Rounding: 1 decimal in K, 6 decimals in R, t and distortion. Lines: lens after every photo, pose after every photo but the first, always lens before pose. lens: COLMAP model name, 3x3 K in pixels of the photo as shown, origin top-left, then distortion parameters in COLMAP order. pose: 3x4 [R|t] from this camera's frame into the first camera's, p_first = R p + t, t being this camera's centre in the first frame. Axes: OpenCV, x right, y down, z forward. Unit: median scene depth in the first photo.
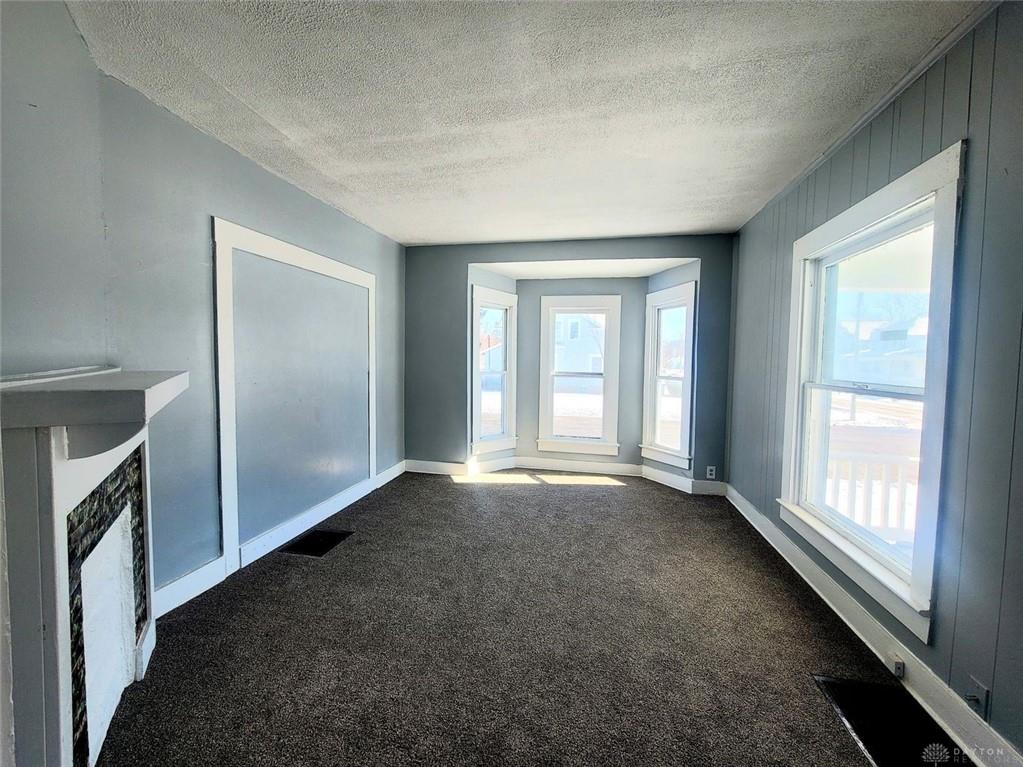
lens RADIAL K [[424.3, 0, 501.3], [0, 424.3, 381.5], [0, 0, 1]] dist [-0.008139, -0.000029]
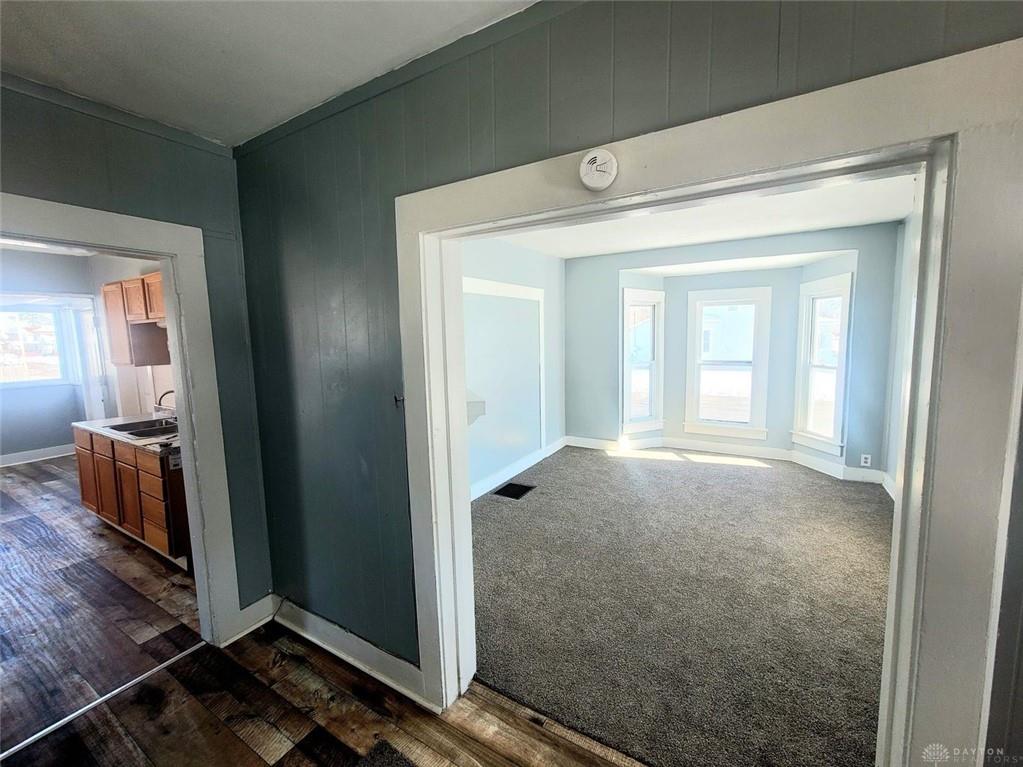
lens RADIAL K [[424.3, 0, 501.3], [0, 424.3, 381.5], [0, 0, 1]] dist [-0.008139, -0.000029]
pose [[0.944893, 0.000384, -0.327379, -0.003750], [0.017236, 0.998554, 0.050916, -0.042542], [0.326926, -0.053753, 0.943520, -0.239904]]
